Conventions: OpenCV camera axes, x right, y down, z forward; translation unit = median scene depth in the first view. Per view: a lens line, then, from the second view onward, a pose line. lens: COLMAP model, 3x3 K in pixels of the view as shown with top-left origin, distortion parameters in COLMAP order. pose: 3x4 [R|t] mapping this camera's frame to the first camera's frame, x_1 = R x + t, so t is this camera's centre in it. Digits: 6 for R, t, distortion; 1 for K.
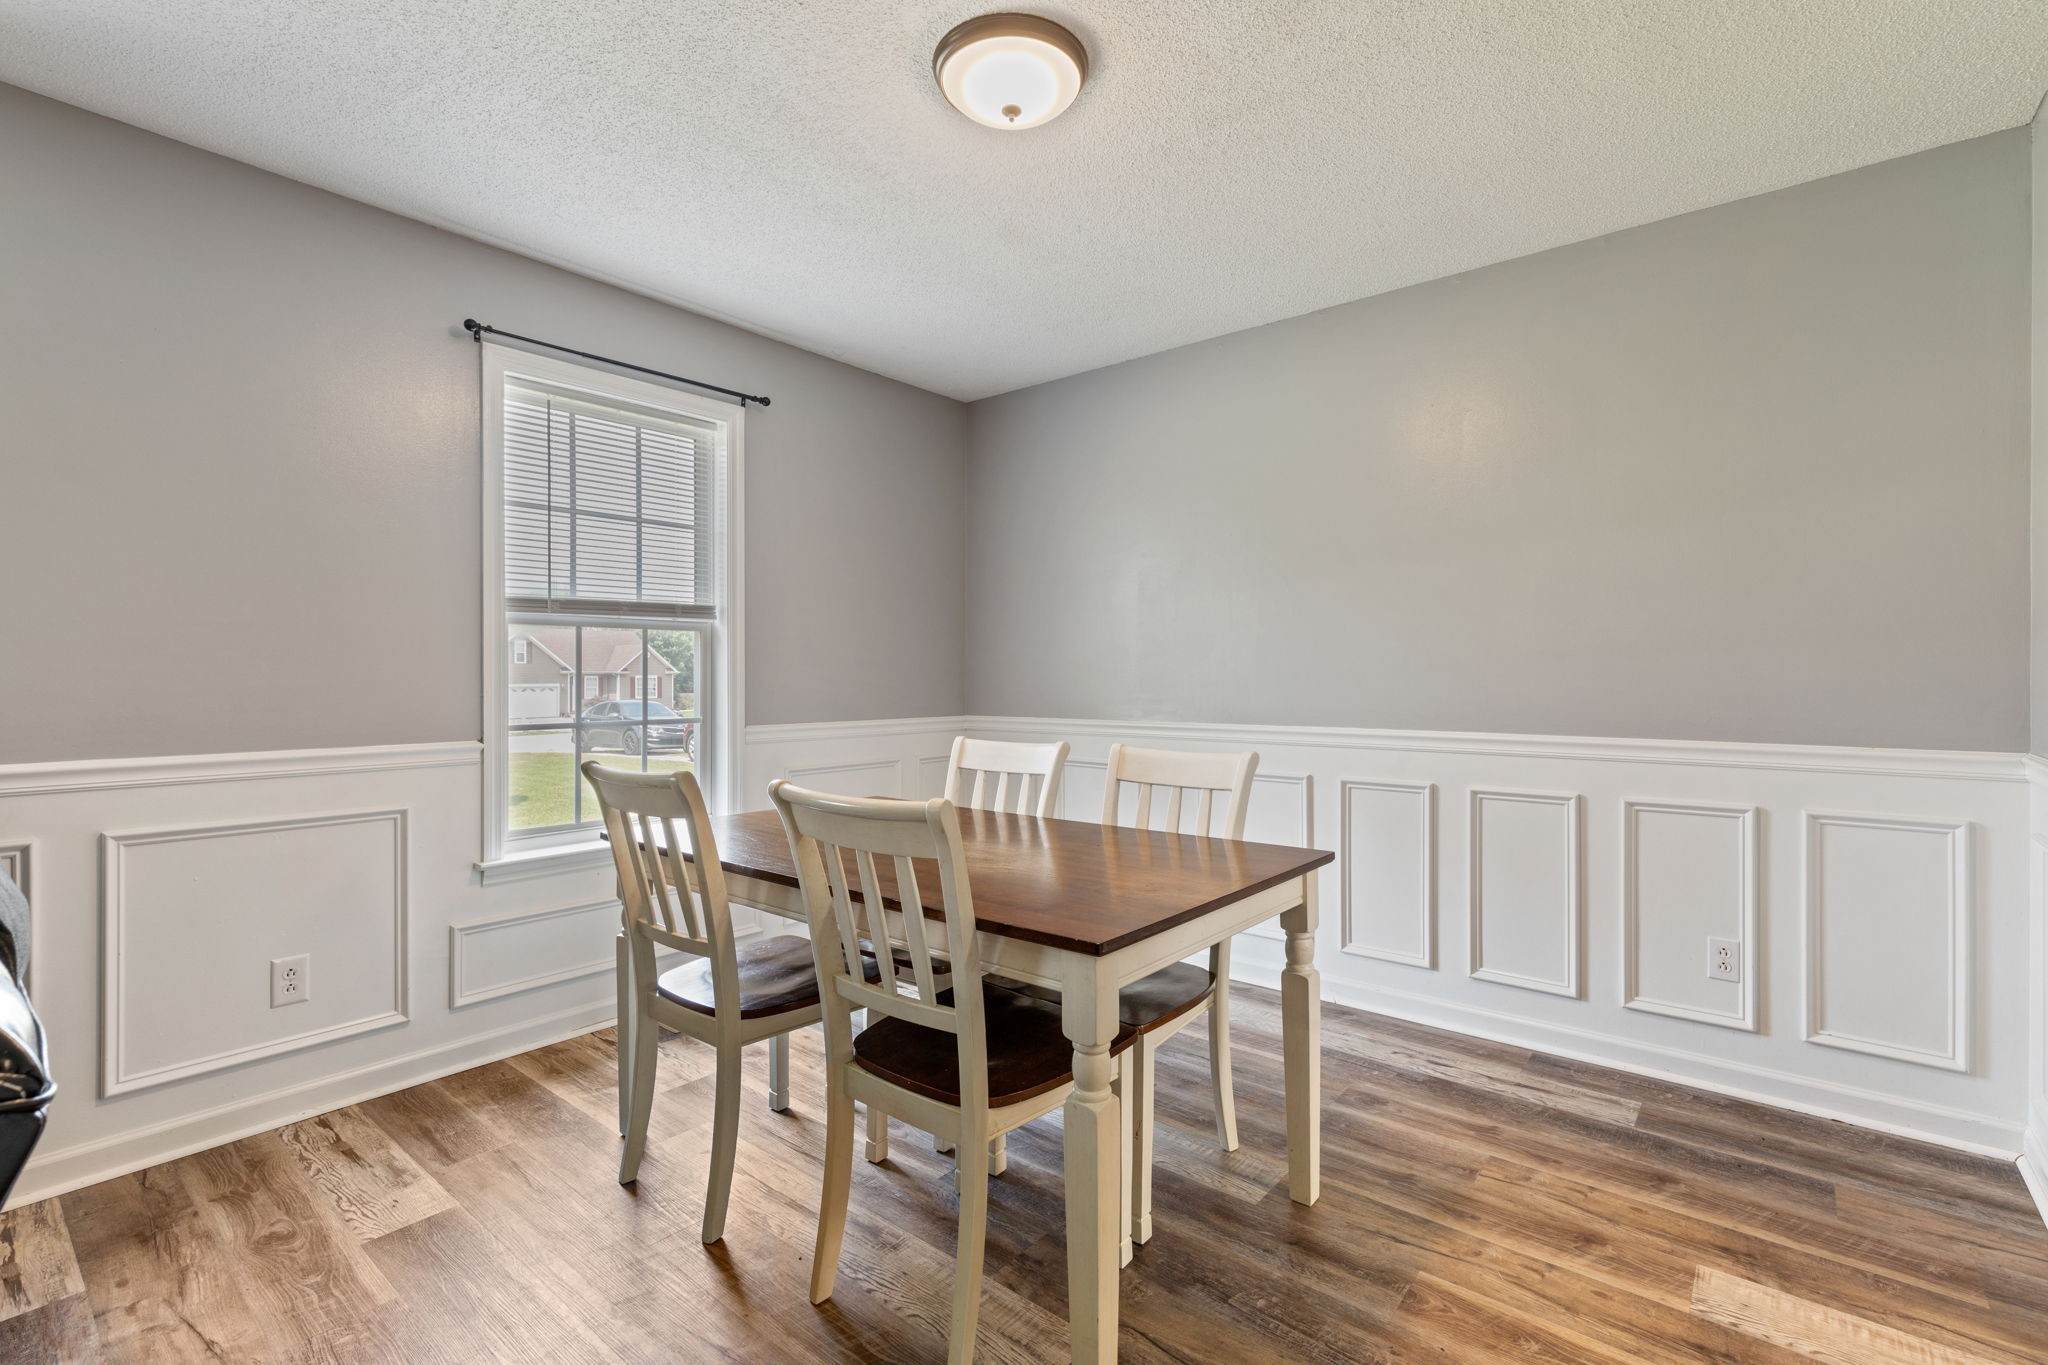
lens RADIAL K [[924.6, 0, 1042.5], [0, 924.6, 677.7], [0, 0, 1]] dist [0.008531, -0.000039]
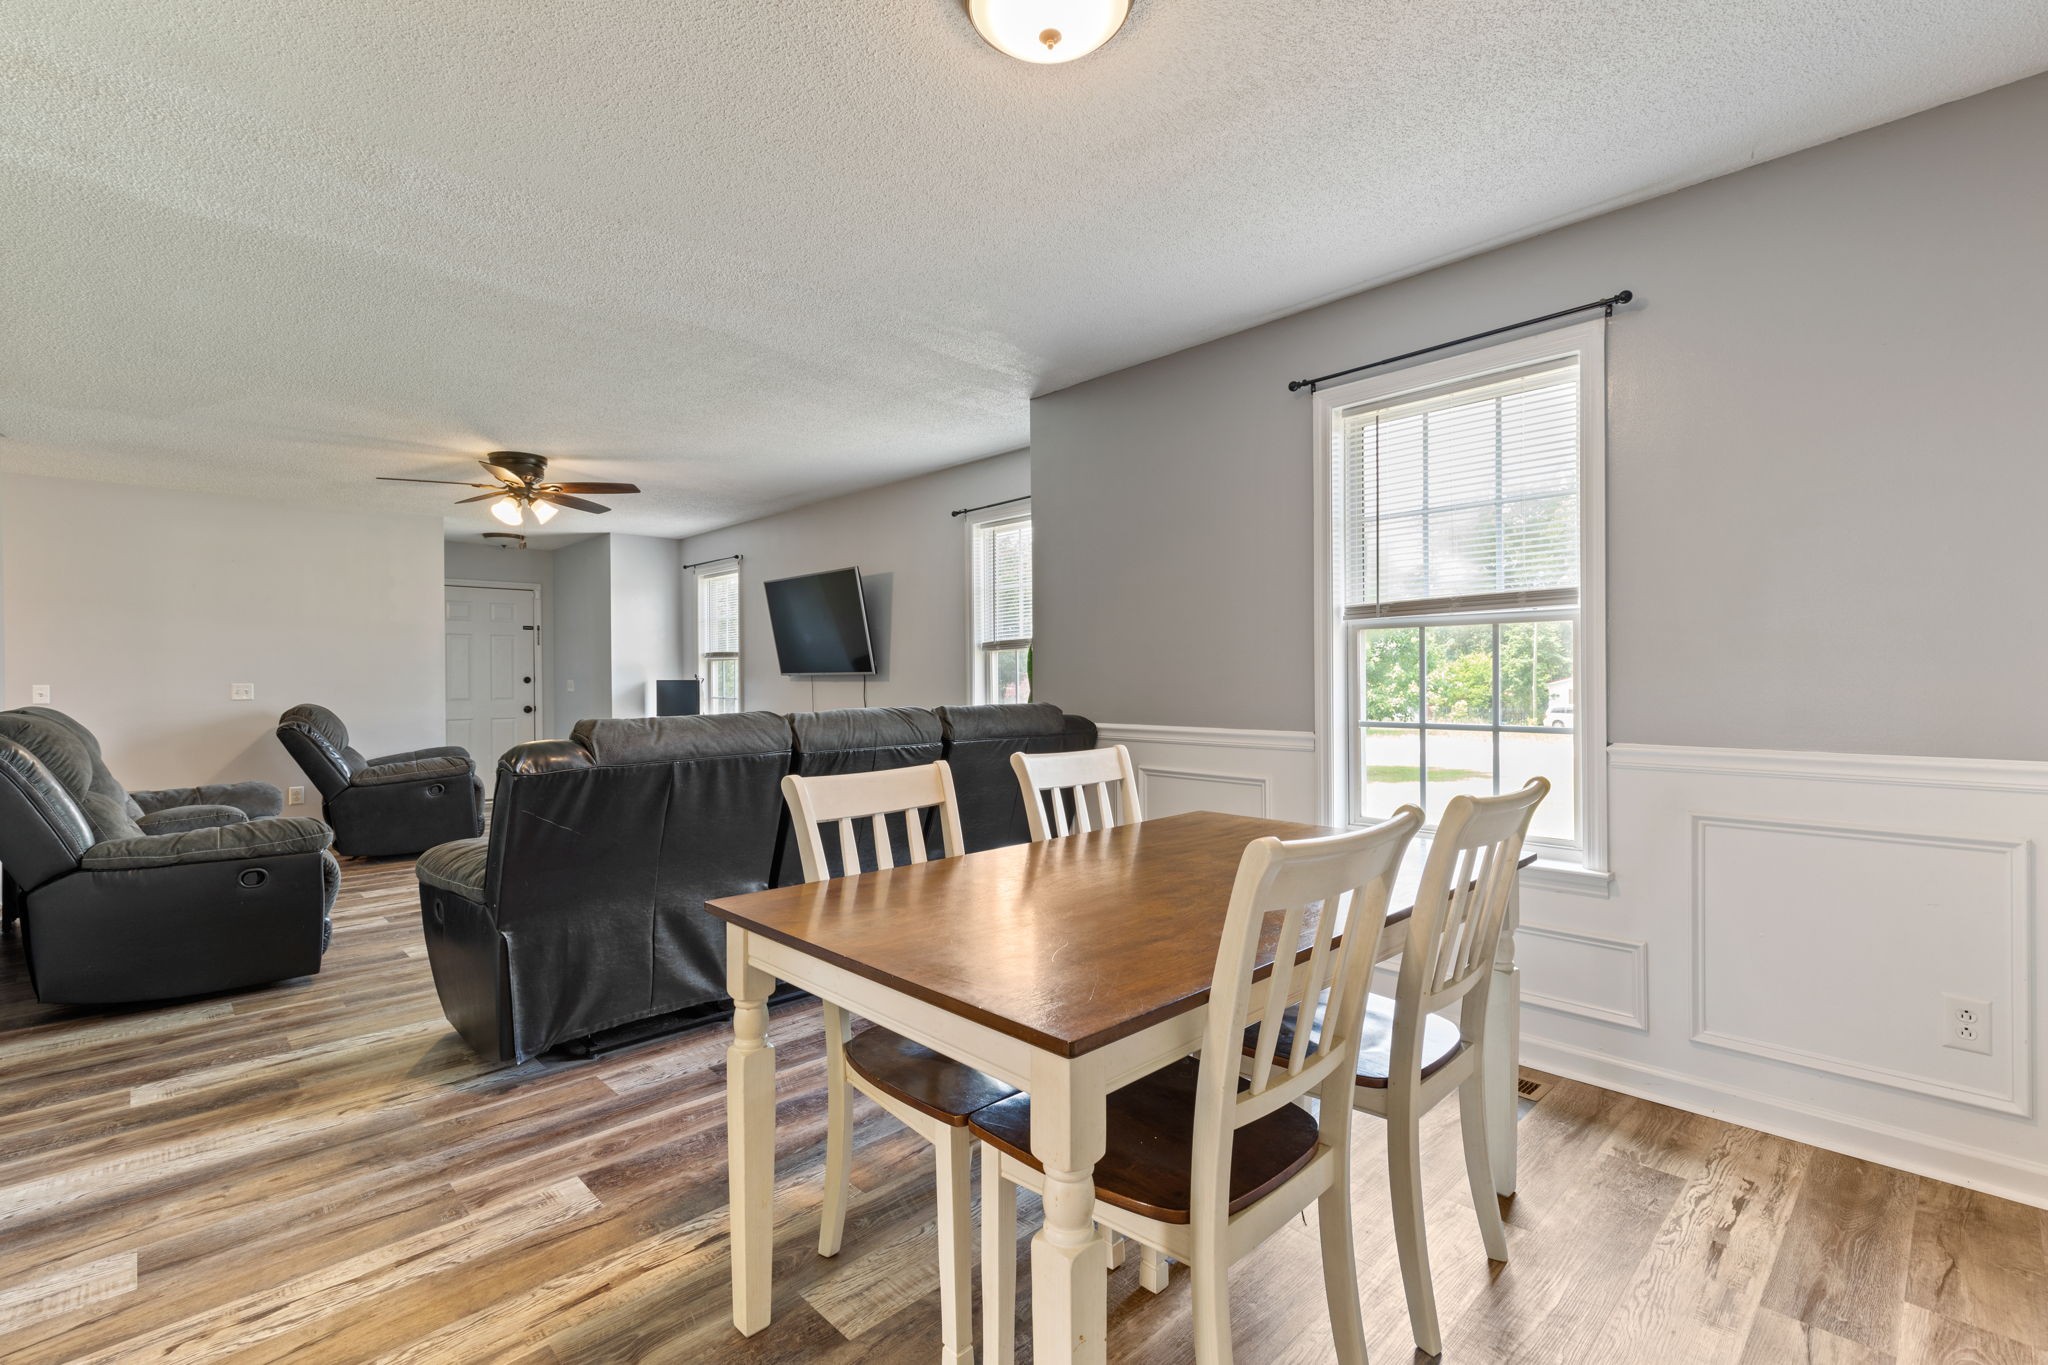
lens RADIAL K [[924.6, 0, 1026.2], [0, 924.6, 673.7], [0, 0, 1]] dist [0.008531, -0.000039]
pose [[-0.126417, -0.004385, -0.991968, 0.534466], [0.001735, 0.999988, -0.004642, -0.001721], [0.991976, -0.002308, -0.126408, 0.702180]]
